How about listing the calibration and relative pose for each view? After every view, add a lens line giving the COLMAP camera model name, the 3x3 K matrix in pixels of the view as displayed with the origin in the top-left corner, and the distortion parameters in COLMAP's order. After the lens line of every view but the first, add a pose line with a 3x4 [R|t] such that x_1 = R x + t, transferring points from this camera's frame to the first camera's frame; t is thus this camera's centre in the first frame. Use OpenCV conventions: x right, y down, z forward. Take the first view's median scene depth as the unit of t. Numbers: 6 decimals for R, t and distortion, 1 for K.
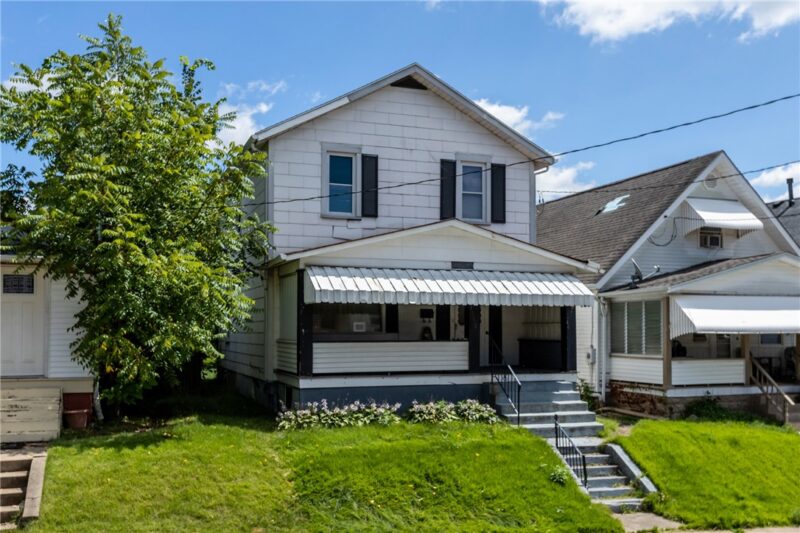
lens RADIAL K [[657.5, 0, 400.0], [0, 657.5, 266.5], [0, 0, 1]] dist [0.002906, 0.001499]
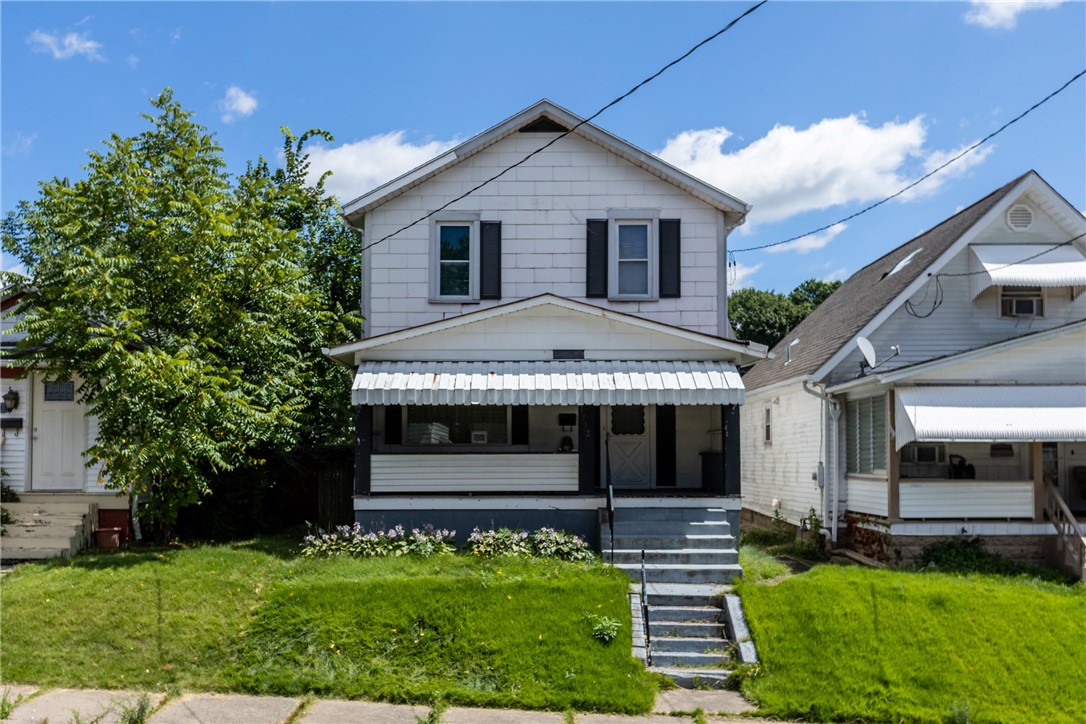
lens RADIAL K [[833.9, 0, 543.0], [0, 833.9, 362.0], [0, 0, 1]] dist [0.000371, 0.004143]
pose [[0.954943, -0.034825, -0.294739, 0.322995], [0.031359, 0.999372, -0.016479, 0.020297], [0.295128, 0.006493, 0.955436, 0.056573]]
